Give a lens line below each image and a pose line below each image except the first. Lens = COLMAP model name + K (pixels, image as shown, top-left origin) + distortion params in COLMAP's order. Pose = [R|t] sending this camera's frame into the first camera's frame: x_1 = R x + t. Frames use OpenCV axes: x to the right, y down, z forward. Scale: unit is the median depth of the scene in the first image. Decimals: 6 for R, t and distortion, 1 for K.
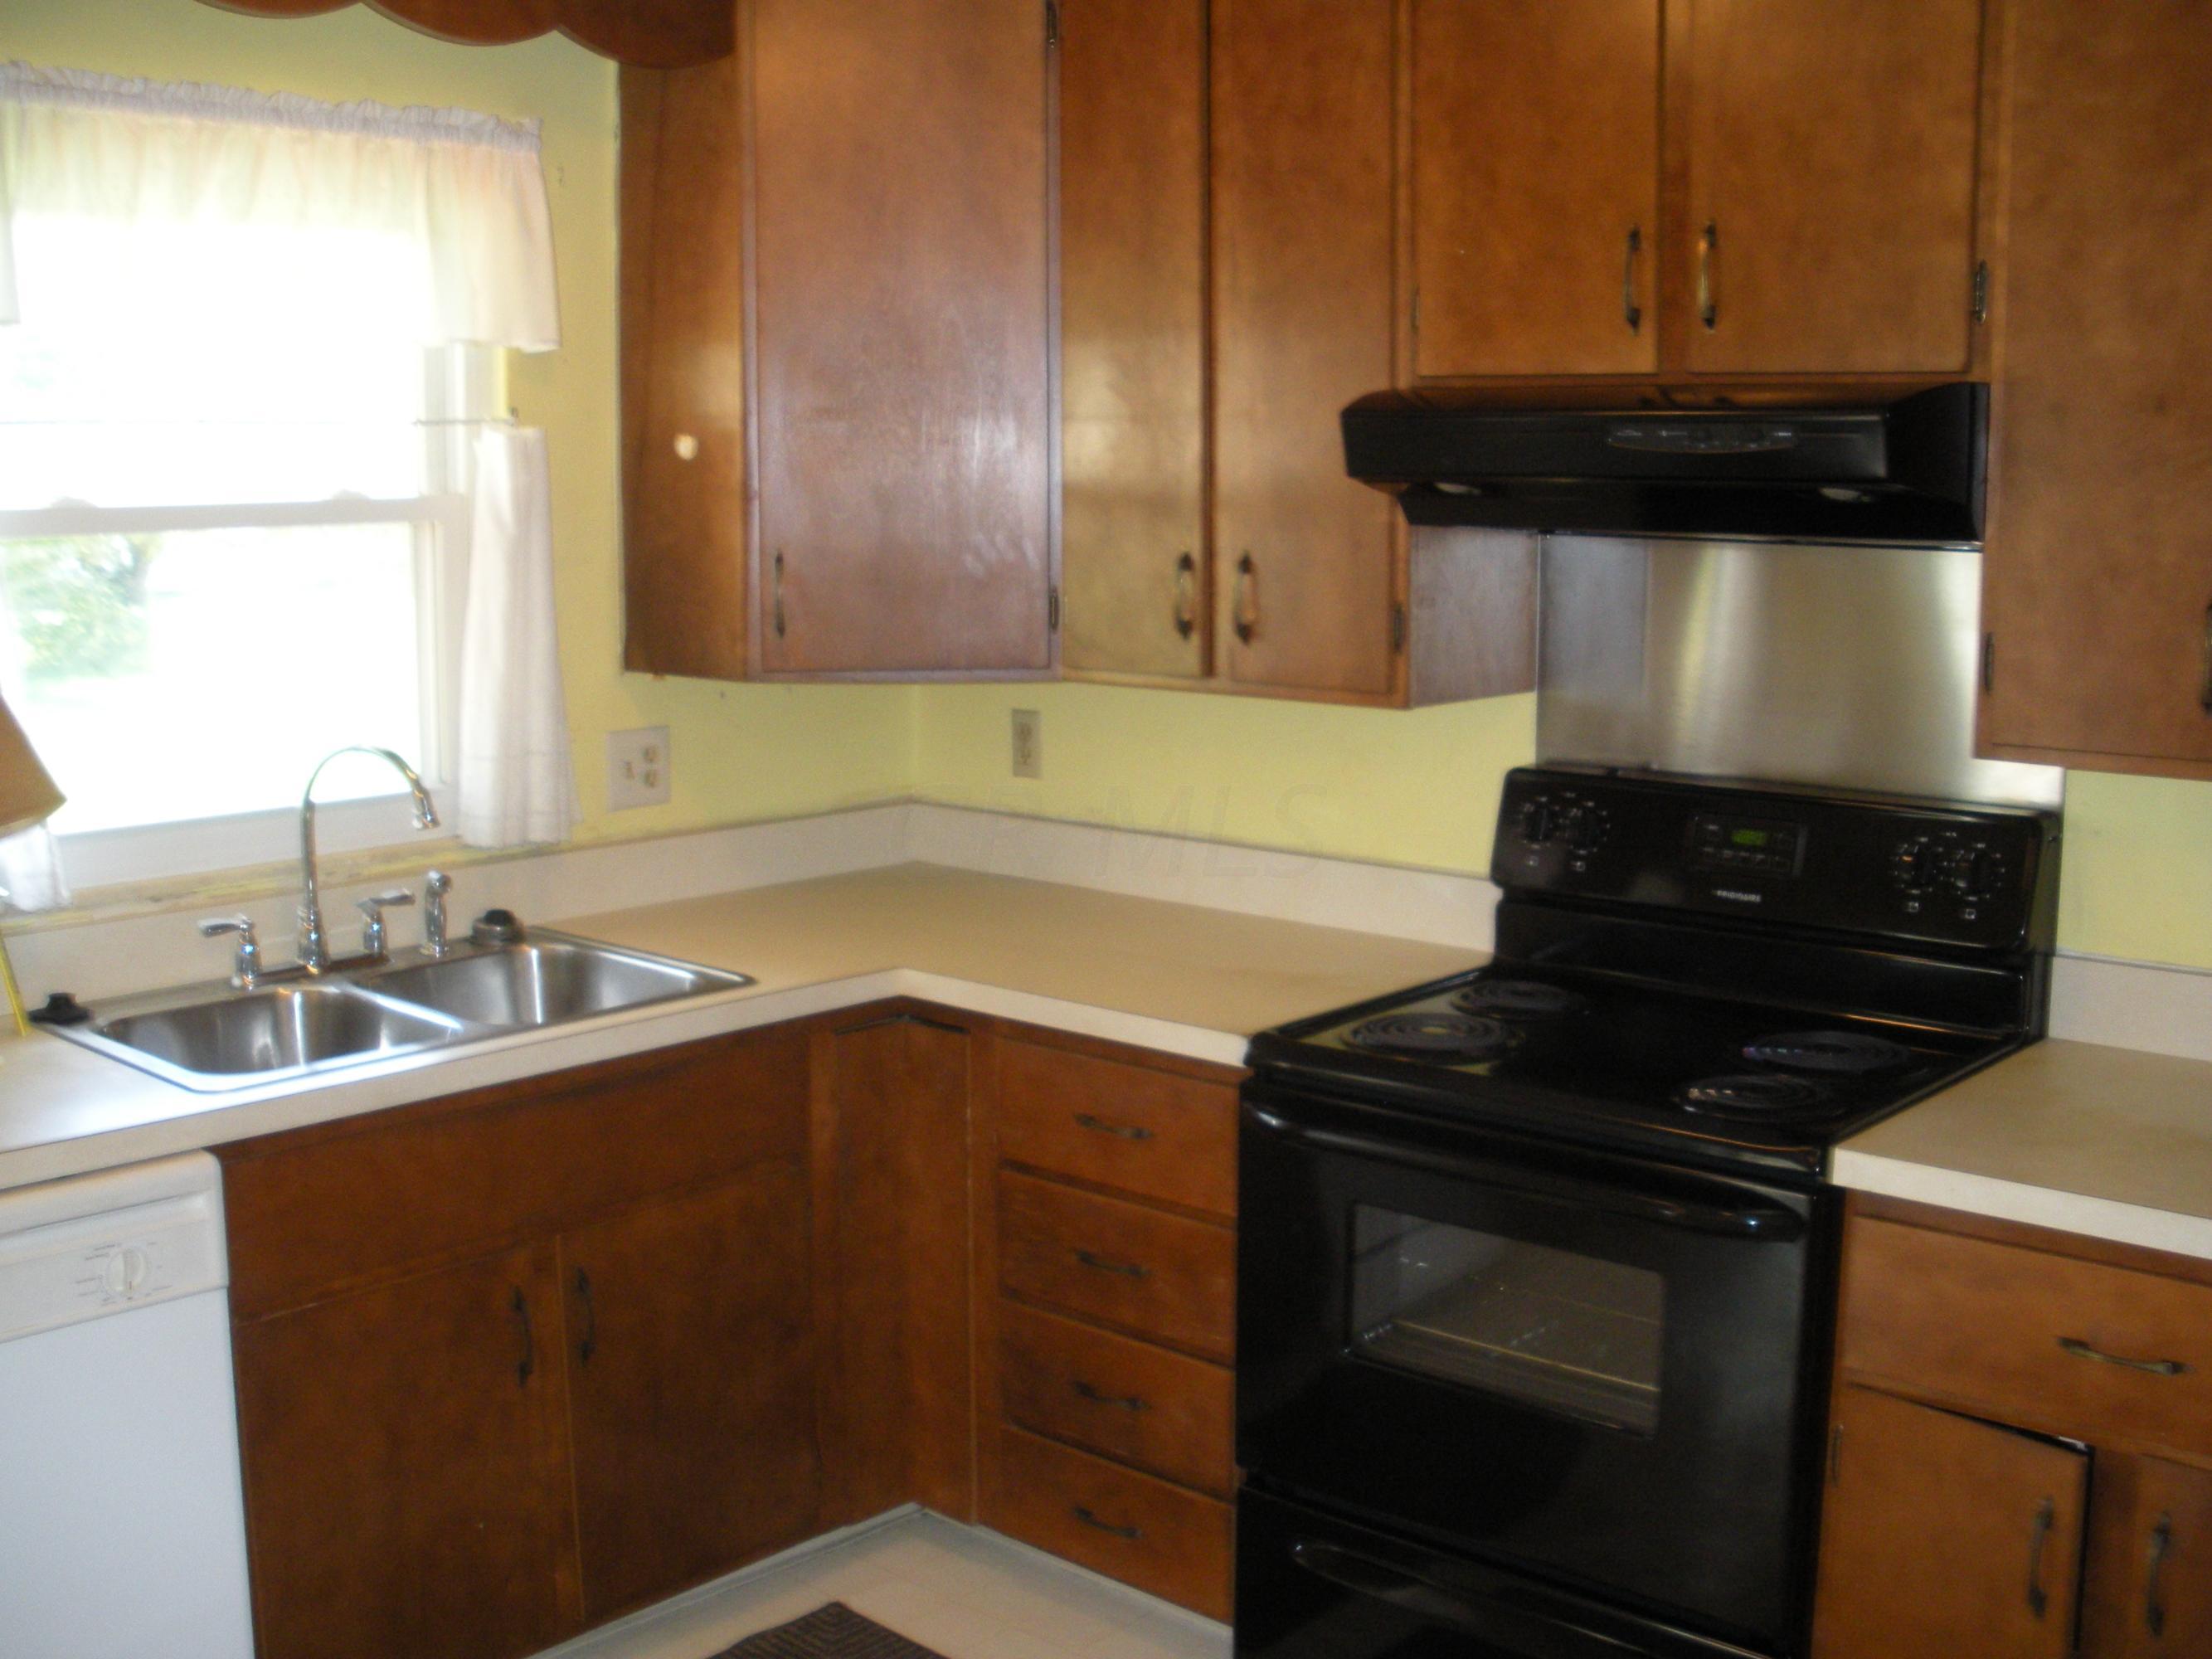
lens RADIAL K [[2430.3, 0, 1106.0], [0, 2430.3, 829.5], [0, 0, 1]] dist [-0.291275, 0.468106]
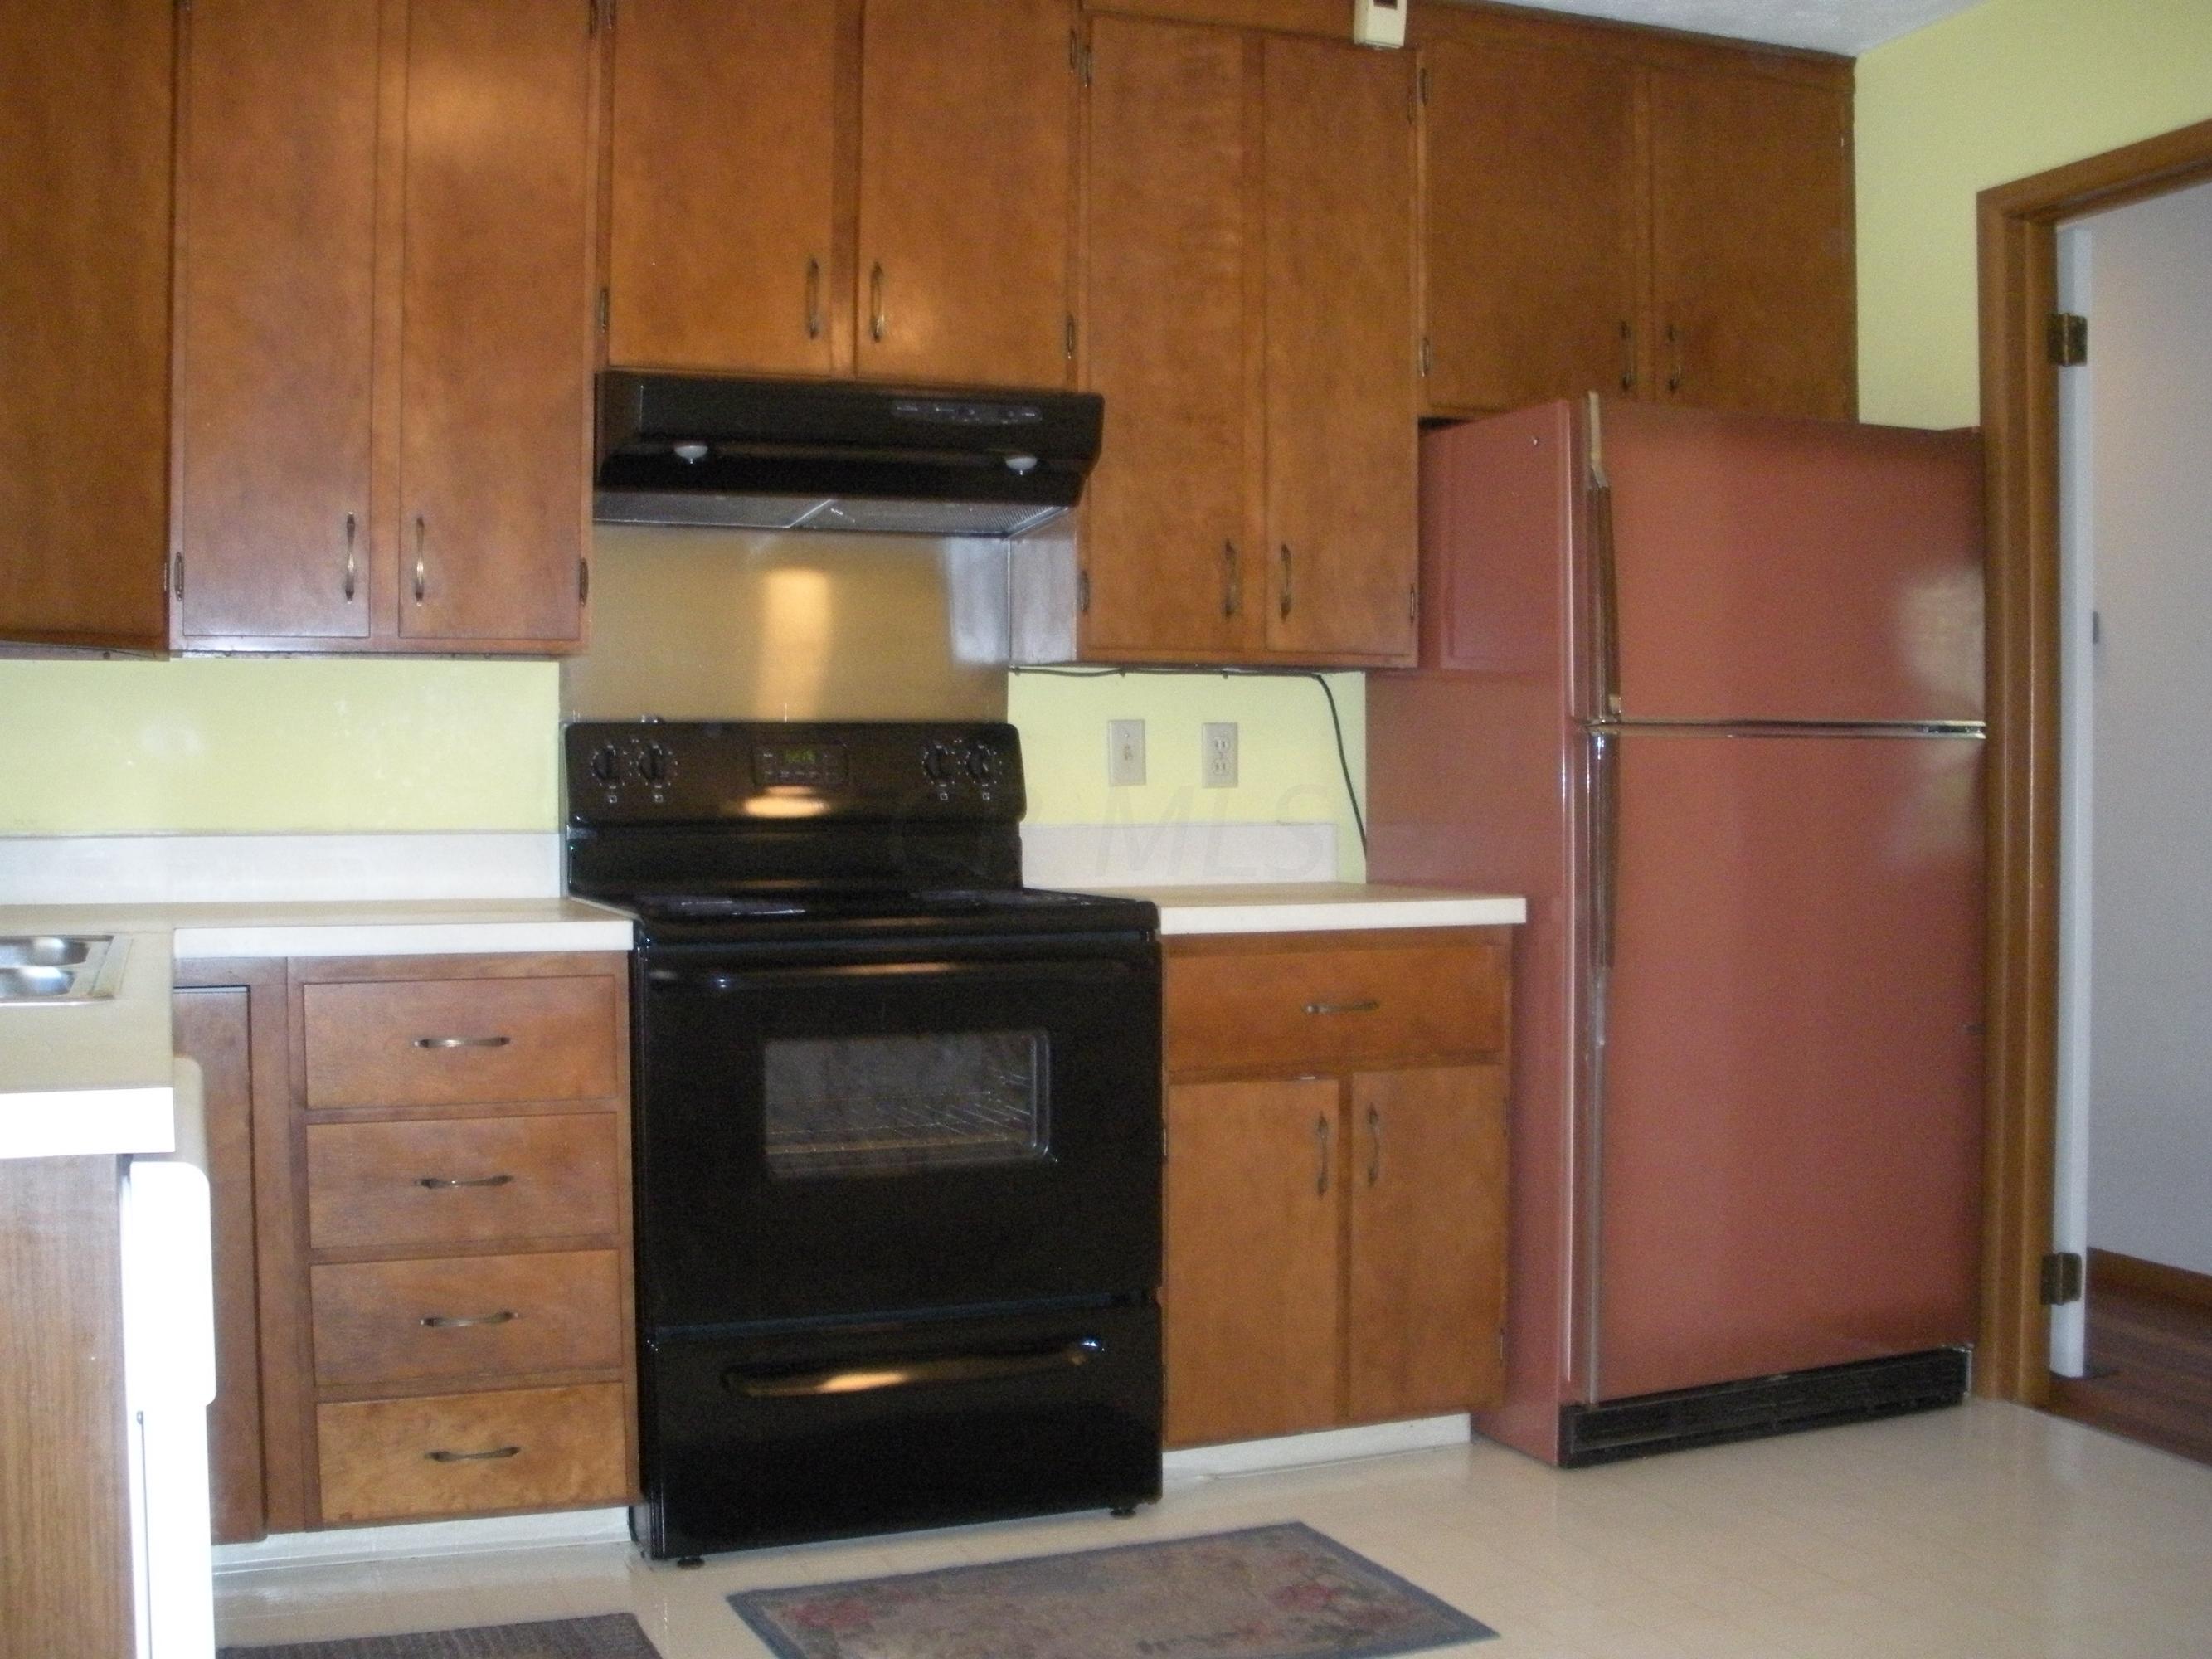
lens RADIAL K [[2430.3, 0, 1106.0], [0, 2430.3, 829.5], [0, 0, 1]] dist [-0.291275, 0.468106]
pose [[0.440164, -0.018680, 0.897723, -0.848853], [0.136954, 0.989483, -0.046561, 0.128017], [-0.887412, 0.143441, 0.438093, 0.329571]]
